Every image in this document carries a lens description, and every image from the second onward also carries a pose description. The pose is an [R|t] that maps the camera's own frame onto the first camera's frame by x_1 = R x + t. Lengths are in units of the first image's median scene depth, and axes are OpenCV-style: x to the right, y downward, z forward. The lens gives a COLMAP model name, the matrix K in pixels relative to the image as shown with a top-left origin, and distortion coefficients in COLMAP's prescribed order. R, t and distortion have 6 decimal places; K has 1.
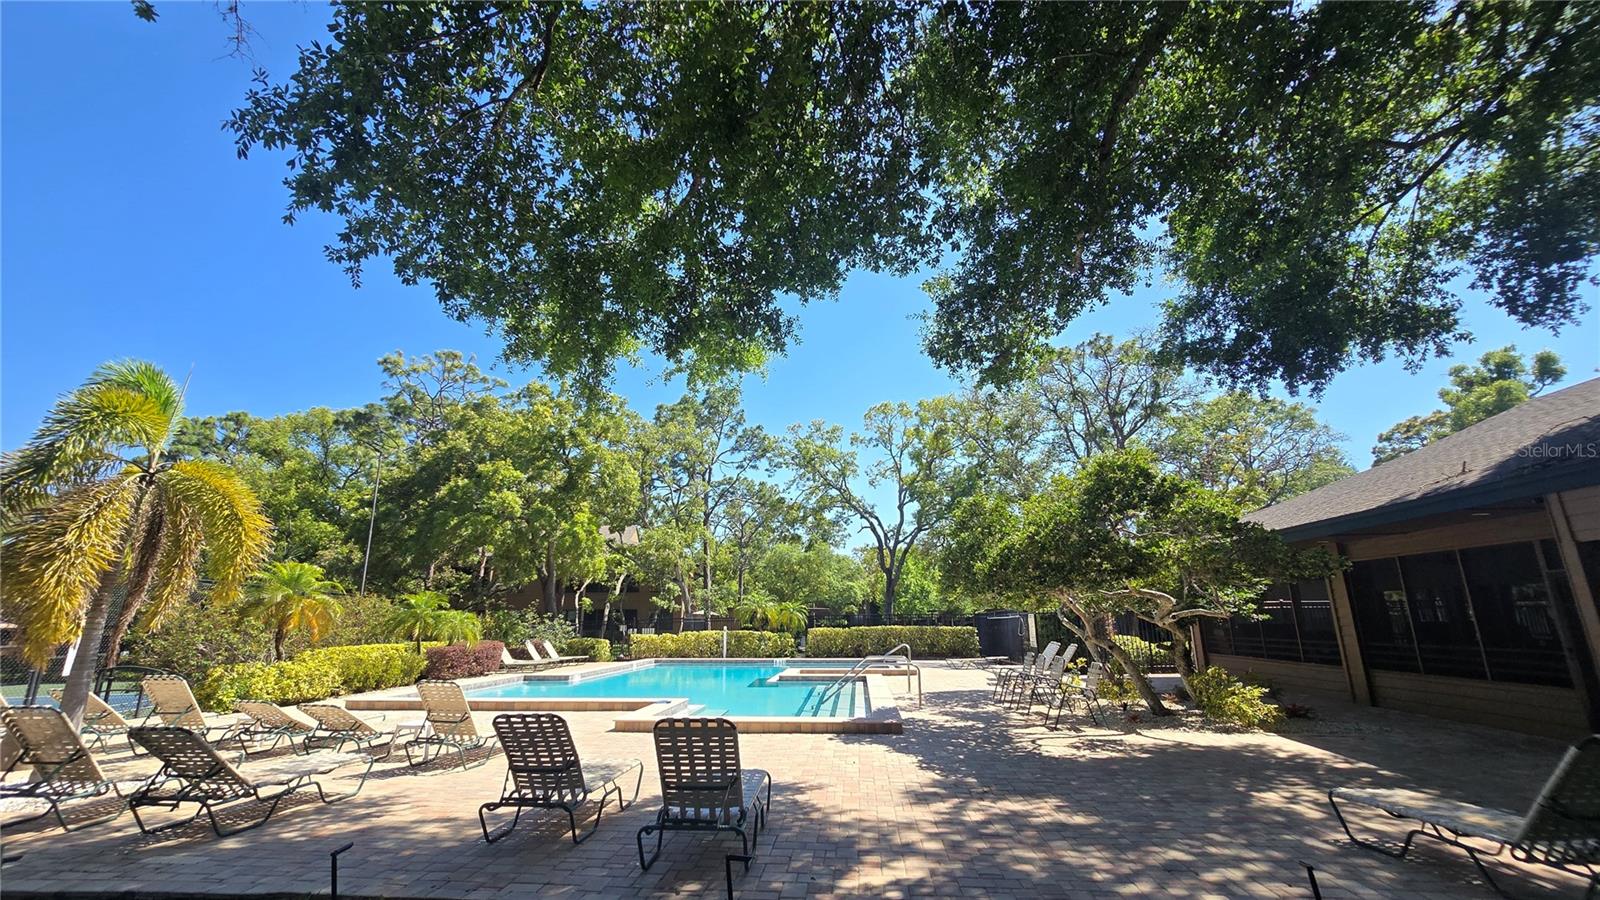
lens RADIAL K [[659.4, 0, 802.9], [0, 659.4, 462.4], [0, 0, 1]] dist [-0.000774, -0.000353]
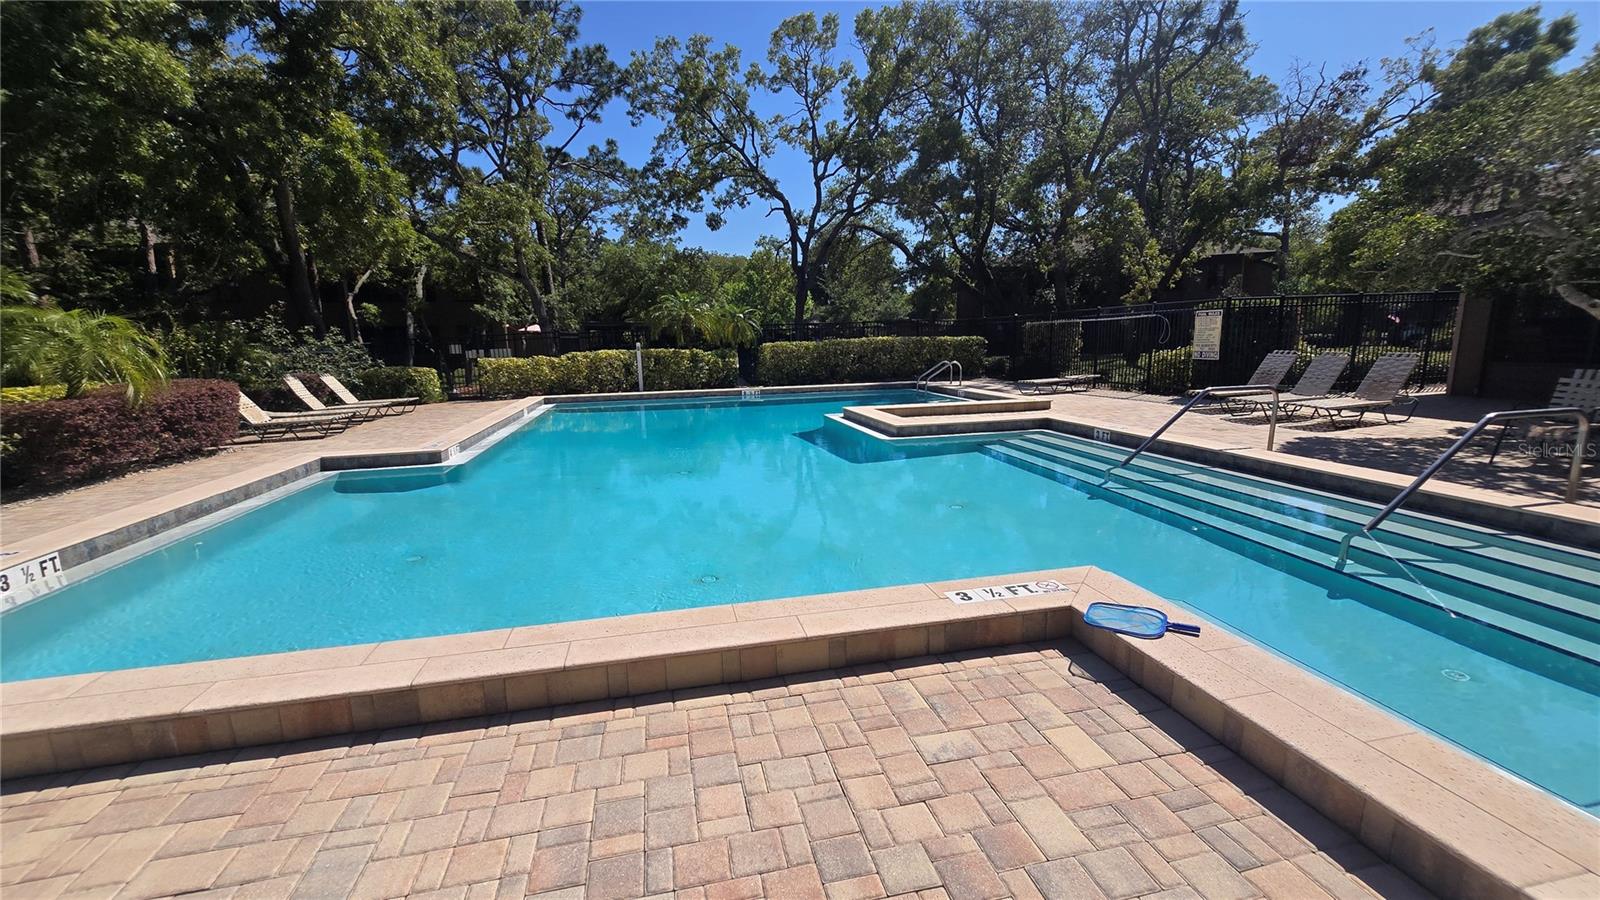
lens RADIAL K [[659.4, 0, 802.9], [0, 659.4, 462.4], [0, 0, 1]] dist [-0.000774, -0.000353]
pose [[0.951693, -0.073518, 0.298121, -0.165486], [-0.053221, 0.916721, 0.395966, 0.093072], [-0.302405, -0.392704, 0.868524, 0.347775]]
